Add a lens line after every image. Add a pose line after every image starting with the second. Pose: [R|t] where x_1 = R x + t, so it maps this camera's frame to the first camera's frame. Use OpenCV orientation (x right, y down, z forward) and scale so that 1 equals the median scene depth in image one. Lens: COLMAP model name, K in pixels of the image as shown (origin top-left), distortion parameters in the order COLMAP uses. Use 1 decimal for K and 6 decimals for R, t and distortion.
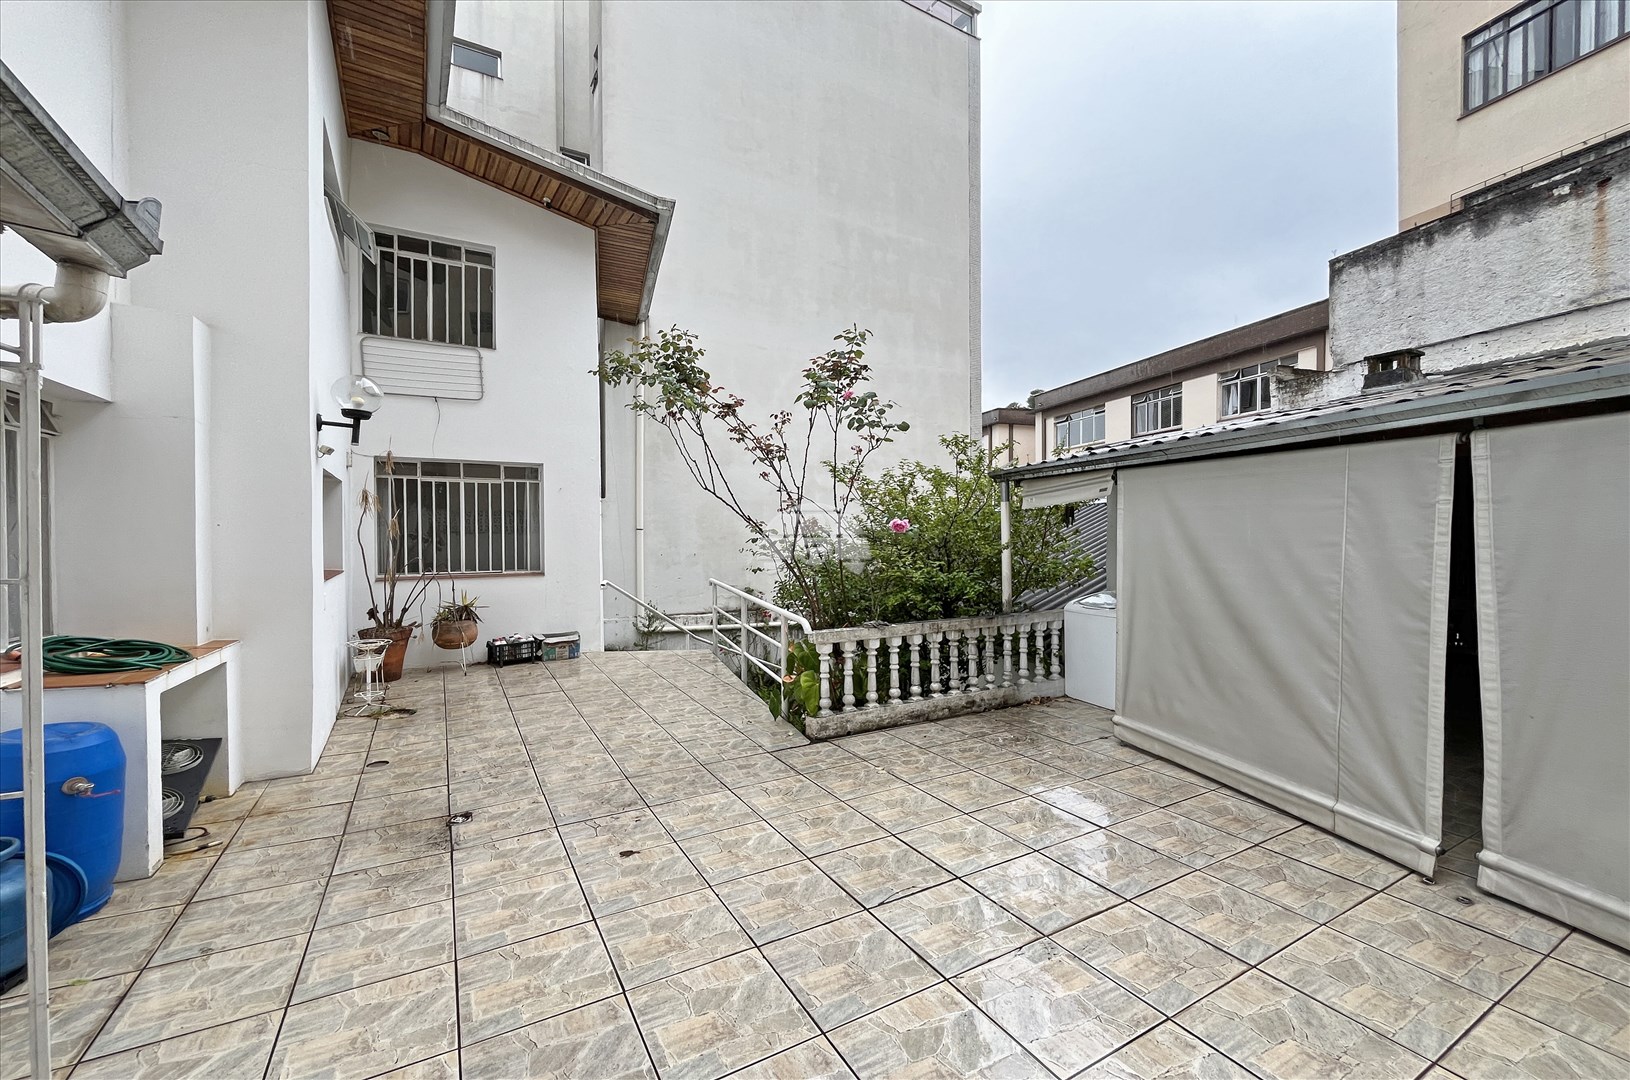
lens RADIAL K [[656.5, 0, 815.0], [0, 656.5, 540.0], [0, 0, 1]] dist [-0.000935, -0.000125]
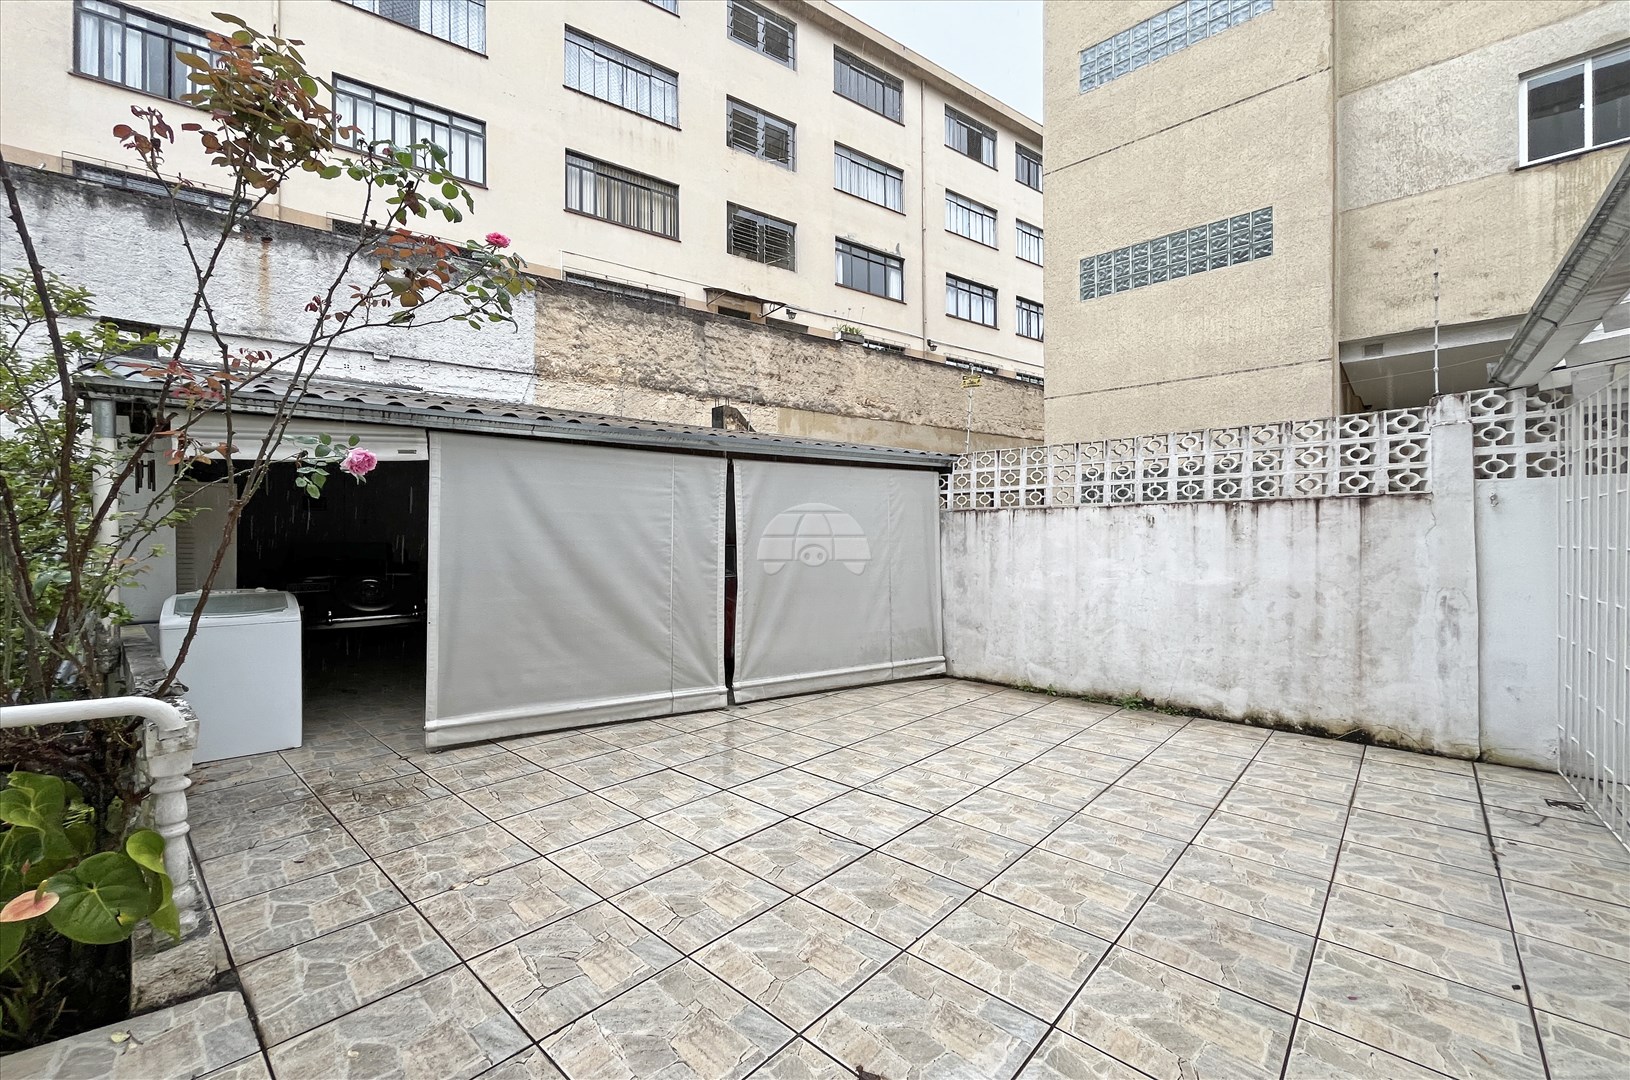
lens RADIAL K [[656.5, 0, 815.0], [0, 656.5, 540.0], [0, 0, 1]] dist [-0.000935, -0.000125]
pose [[-0.300891, 0.001936, 0.953657, -0.702438], [0.011545, 0.999932, 0.001612, 0.054102], [-0.953589, 0.011495, -0.300893, 1.104655]]
